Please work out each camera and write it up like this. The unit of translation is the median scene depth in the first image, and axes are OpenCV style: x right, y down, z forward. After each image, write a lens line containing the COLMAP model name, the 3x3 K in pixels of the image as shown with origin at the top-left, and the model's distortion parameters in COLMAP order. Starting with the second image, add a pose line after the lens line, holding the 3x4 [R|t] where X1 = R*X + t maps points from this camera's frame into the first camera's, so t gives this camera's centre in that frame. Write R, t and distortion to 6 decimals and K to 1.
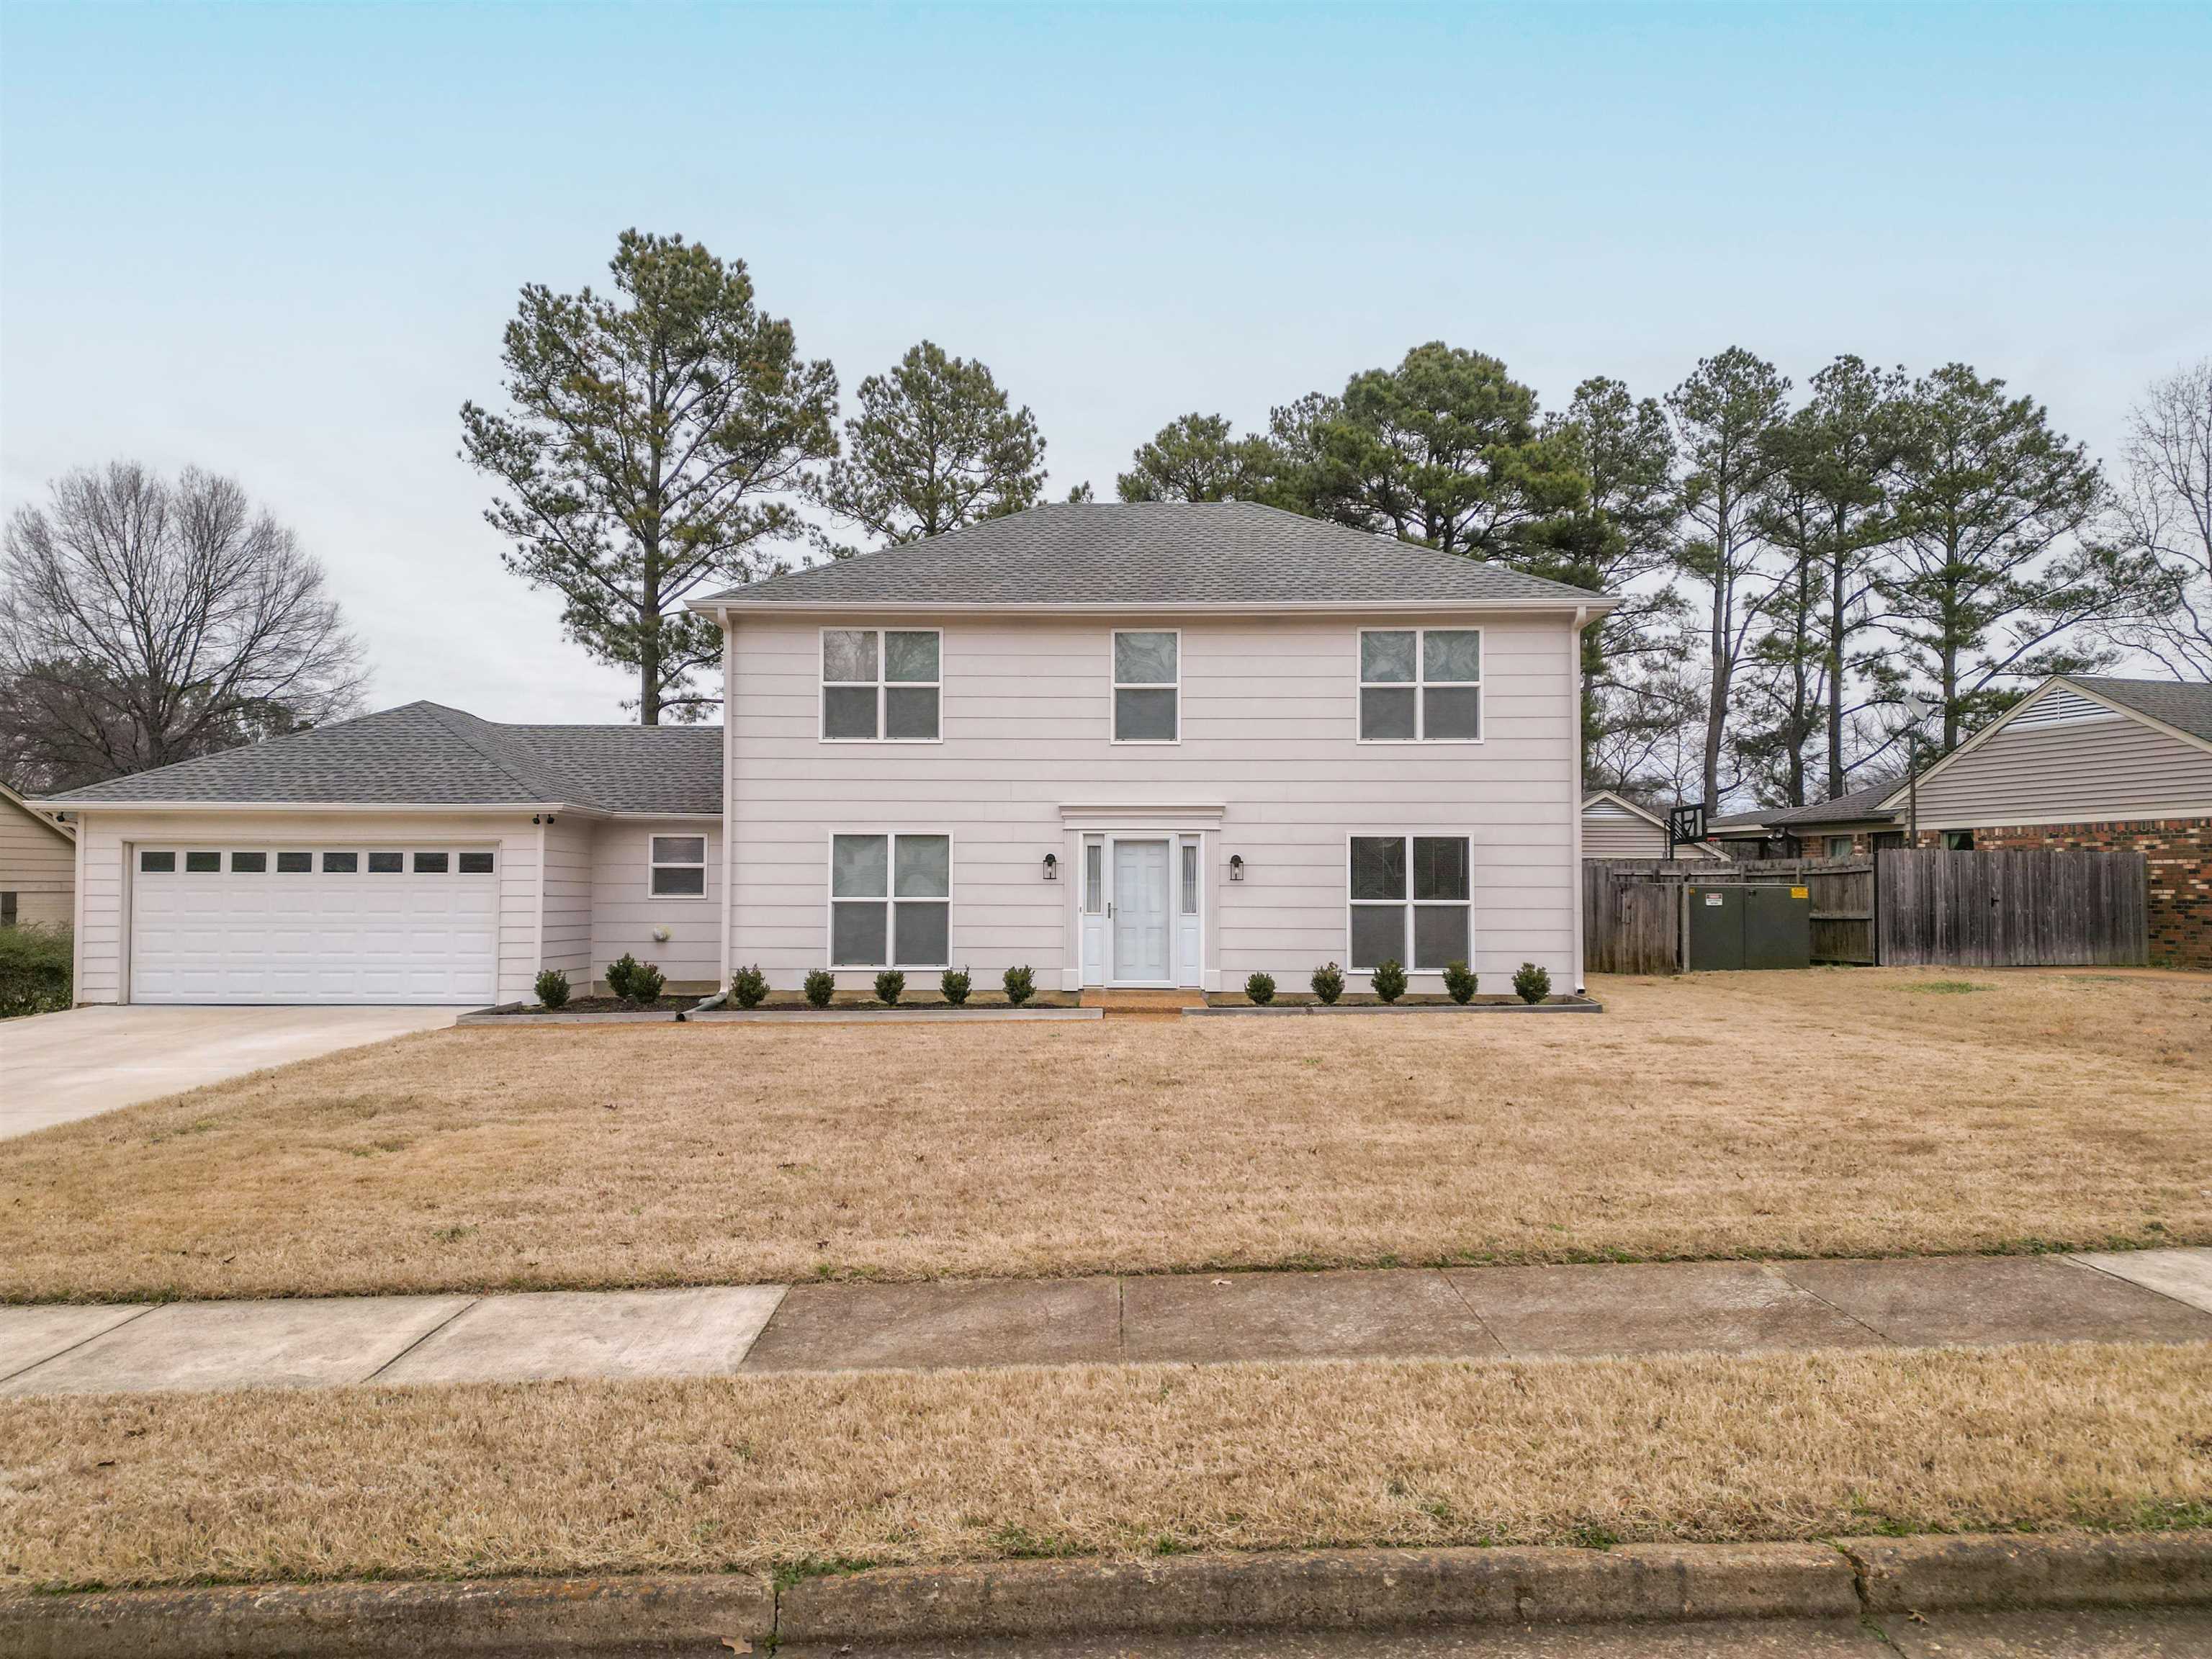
lens RADIAL K [[1516.4, 0, 1098.6], [0, 1516.4, 831.7], [0, 0, 1]] dist [0.034270, -0.010750]
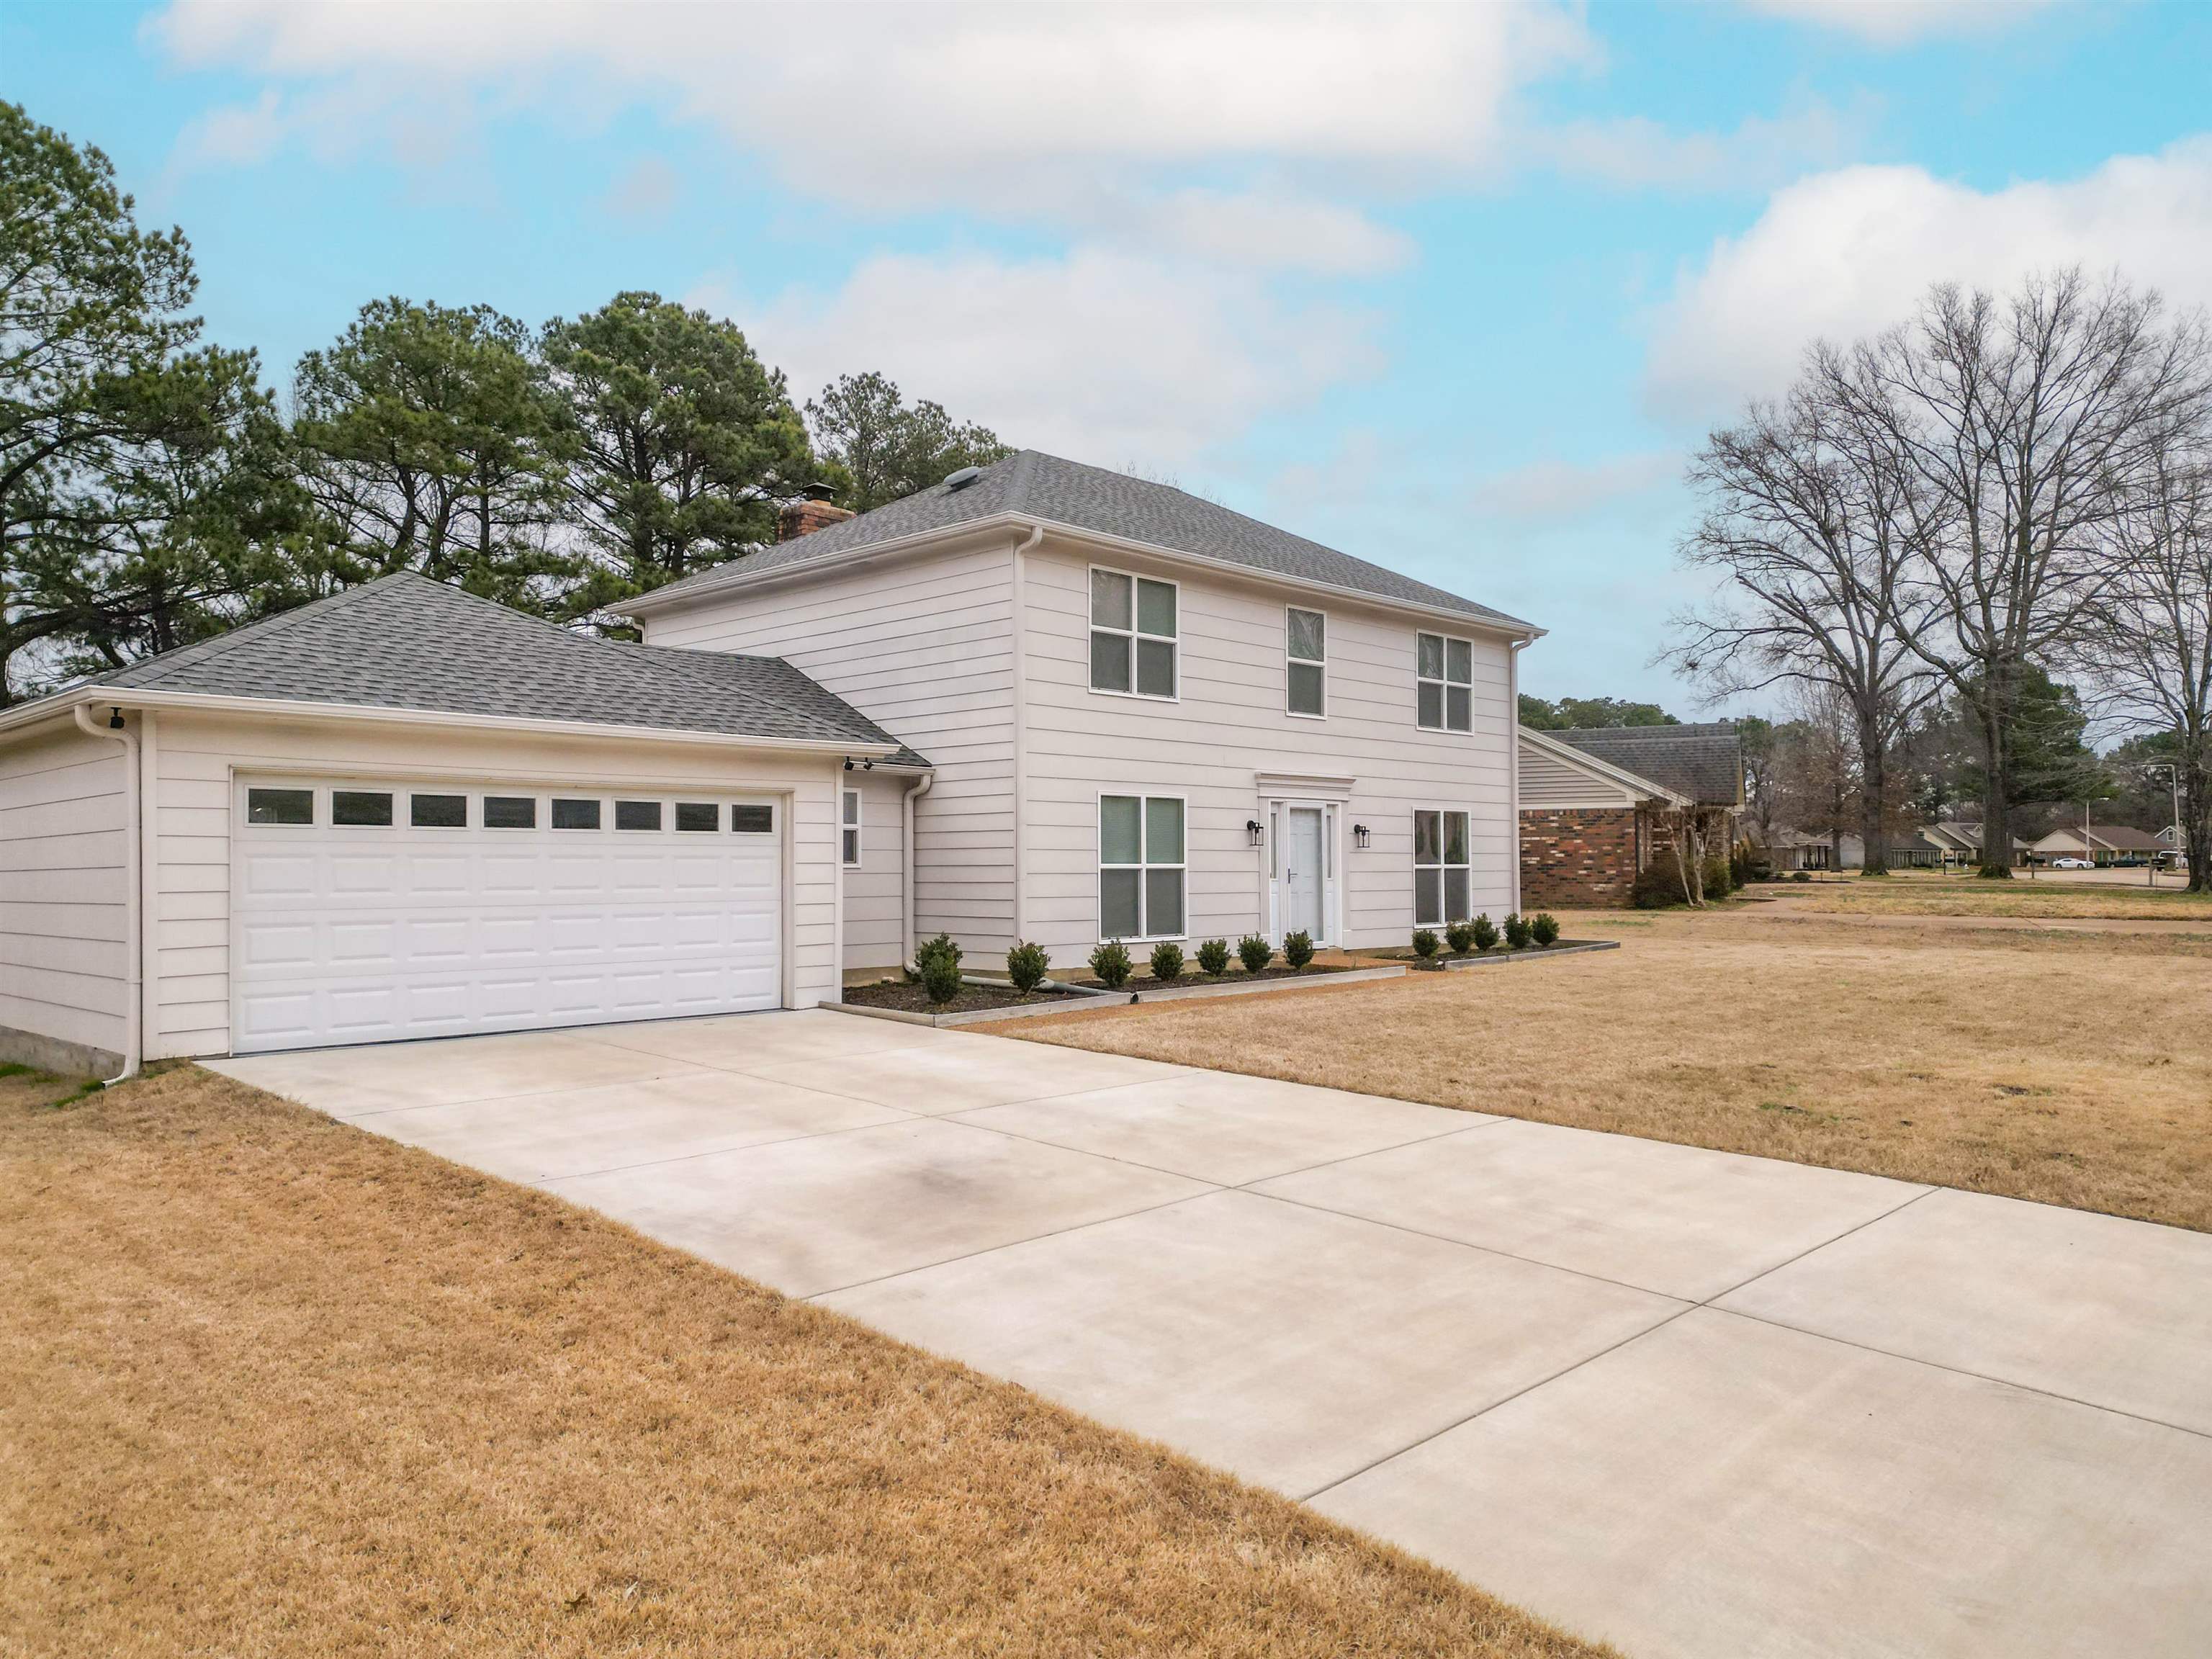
lens RADIAL K [[1516.4, 0, 1105.9], [0, 1516.4, 836.0], [0, 0, 1]] dist [0.034270, -0.010750]
pose [[0.685853, 0.010206, 0.727669, -0.829980], [-0.023403, 0.999694, 0.008037, 0.019082], [-0.727364, -0.022542, 0.685881, 0.376298]]
